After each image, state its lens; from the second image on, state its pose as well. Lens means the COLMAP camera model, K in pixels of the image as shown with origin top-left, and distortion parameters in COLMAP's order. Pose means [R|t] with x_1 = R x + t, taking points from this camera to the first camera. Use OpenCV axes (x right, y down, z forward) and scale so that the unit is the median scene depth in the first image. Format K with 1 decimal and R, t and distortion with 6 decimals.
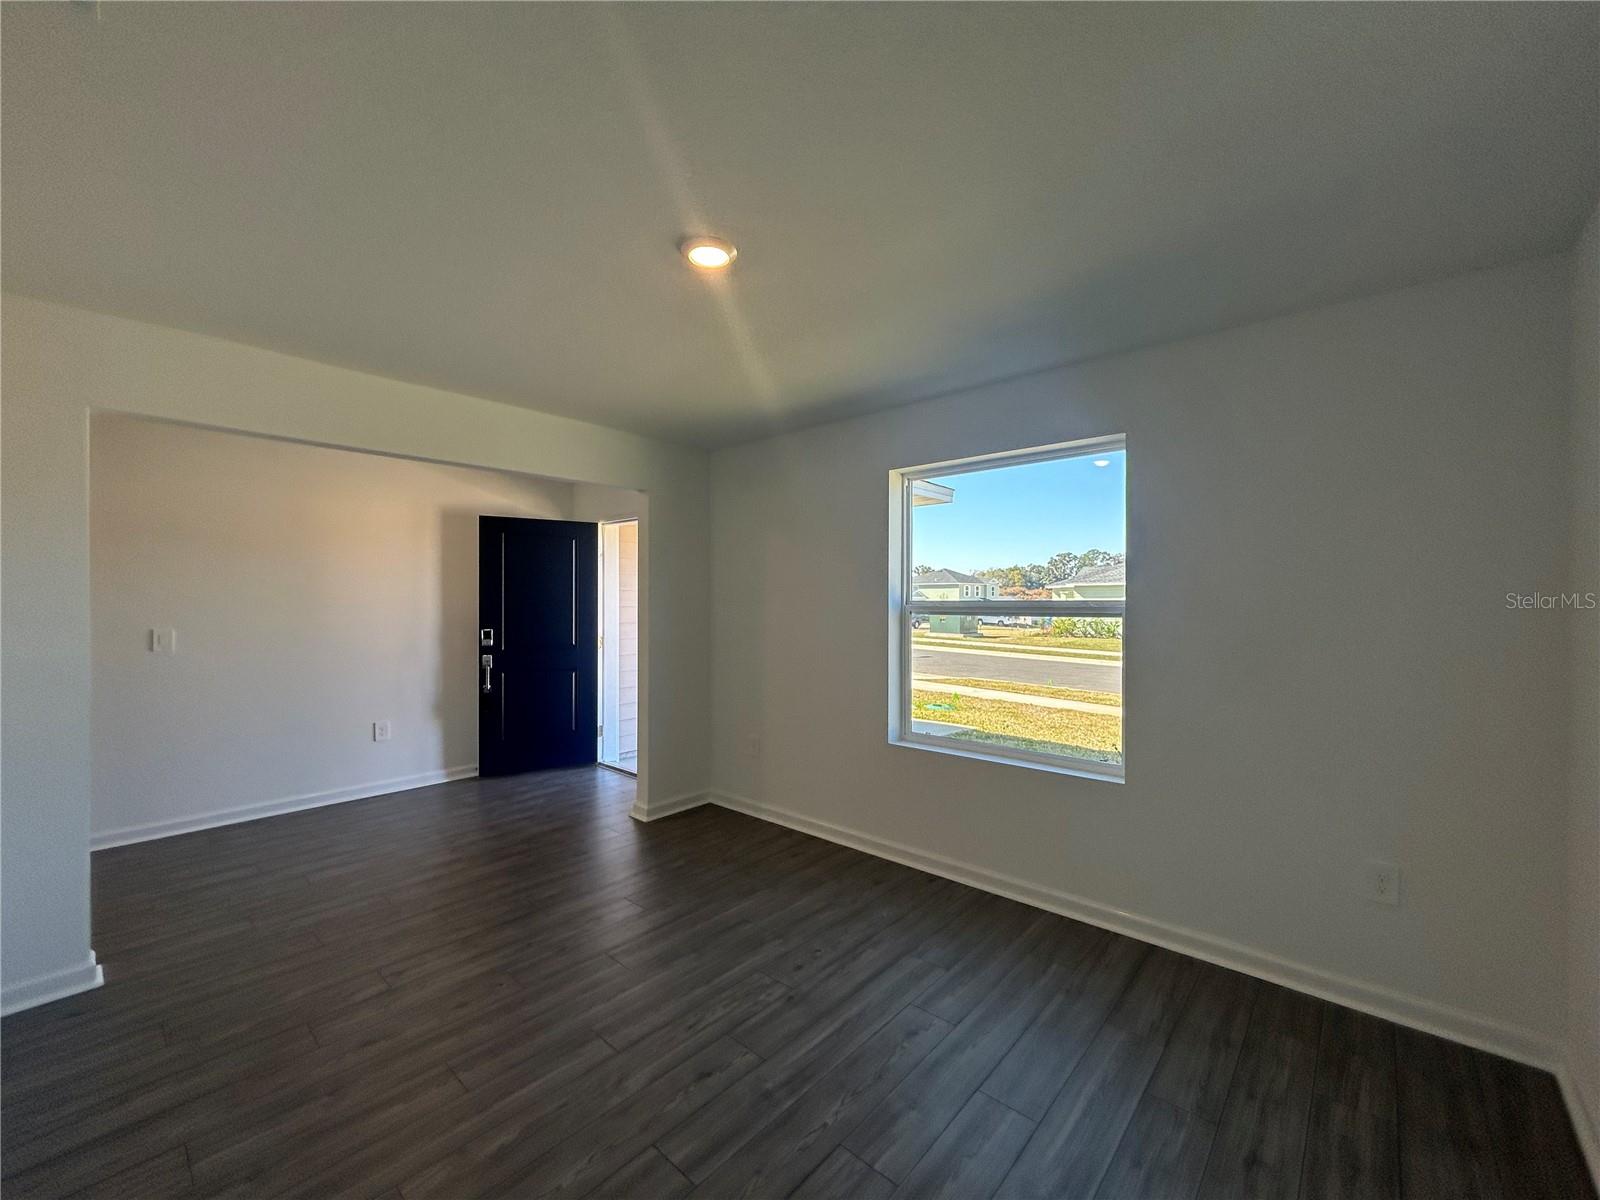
lens RADIAL K [[645.3, 0, 800.0], [0, 645.3, 600.0], [0, 0, 1]] dist [-0.000678, 0.005666]
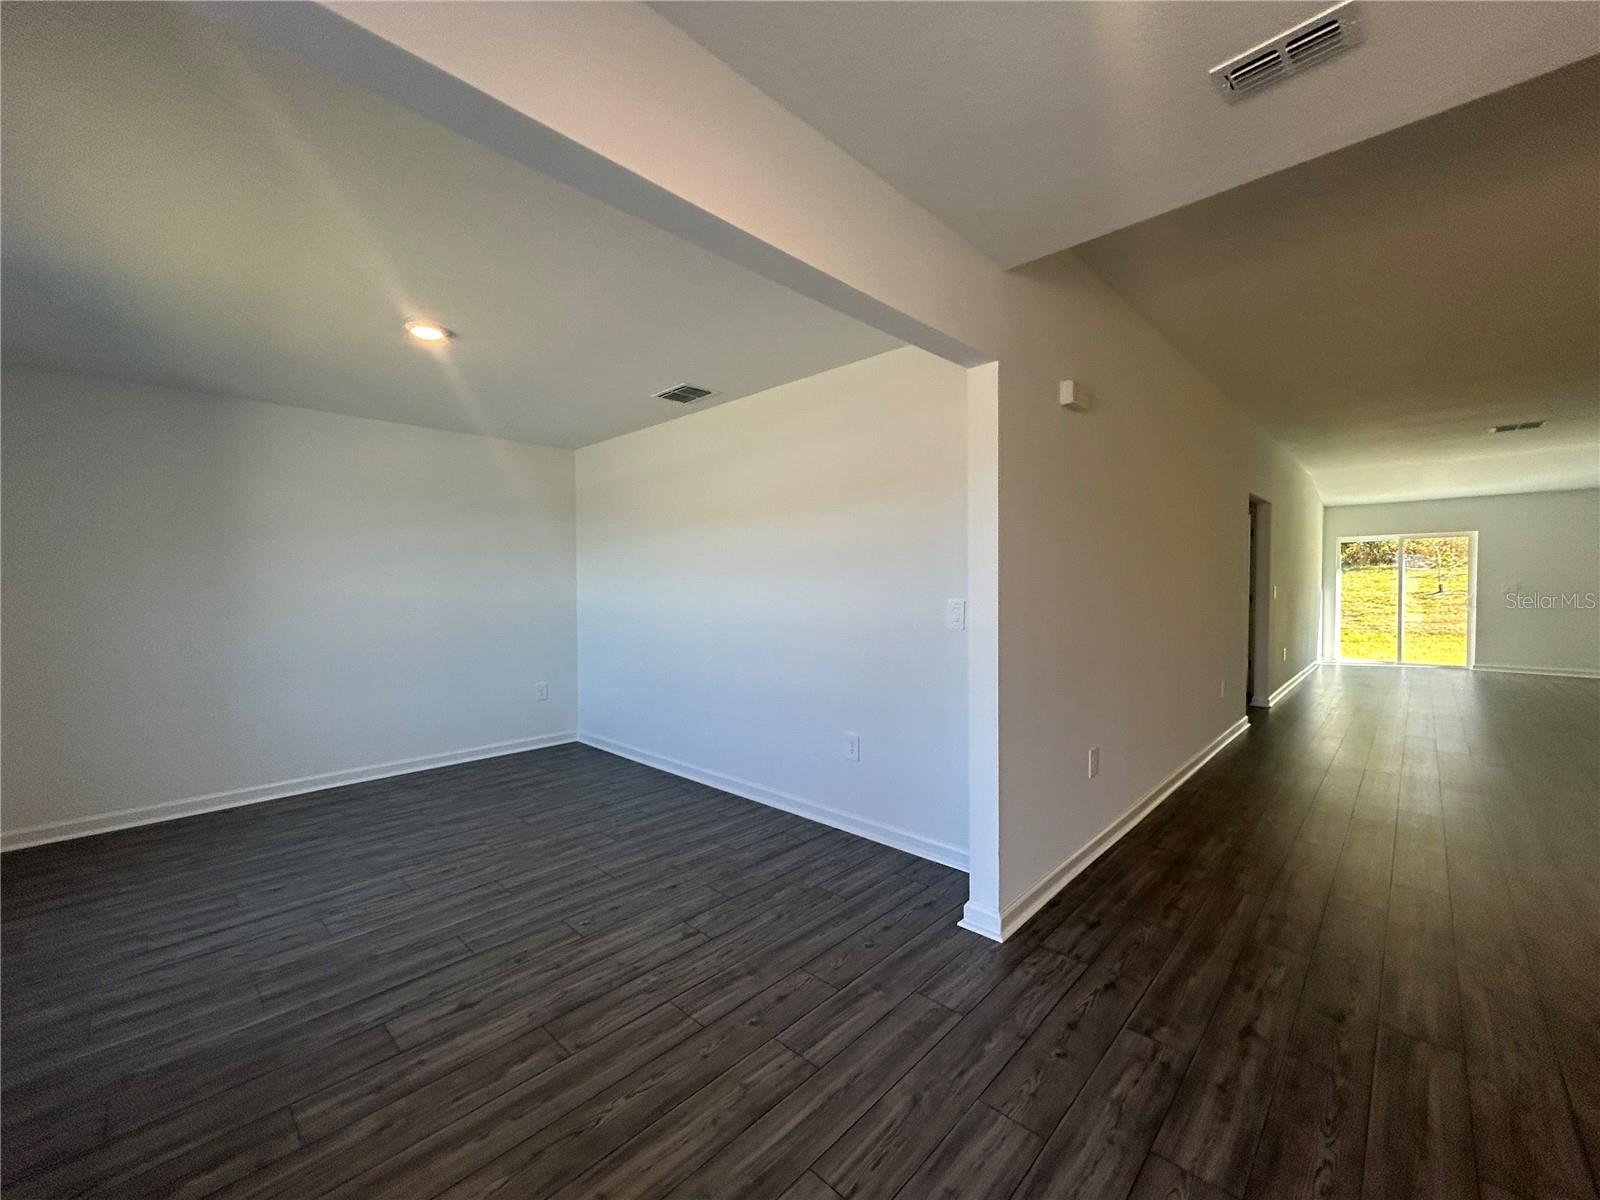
lens RADIAL K [[645.3, 0, 800.0], [0, 645.3, 600.0], [0, 0, 1]] dist [-0.000678, 0.005666]
pose [[-0.999312, 0.009123, 0.035941, -0.904093], [0.010003, 0.999652, 0.024396, 0.043237], [-0.035706, 0.024738, -0.999056, 2.137770]]
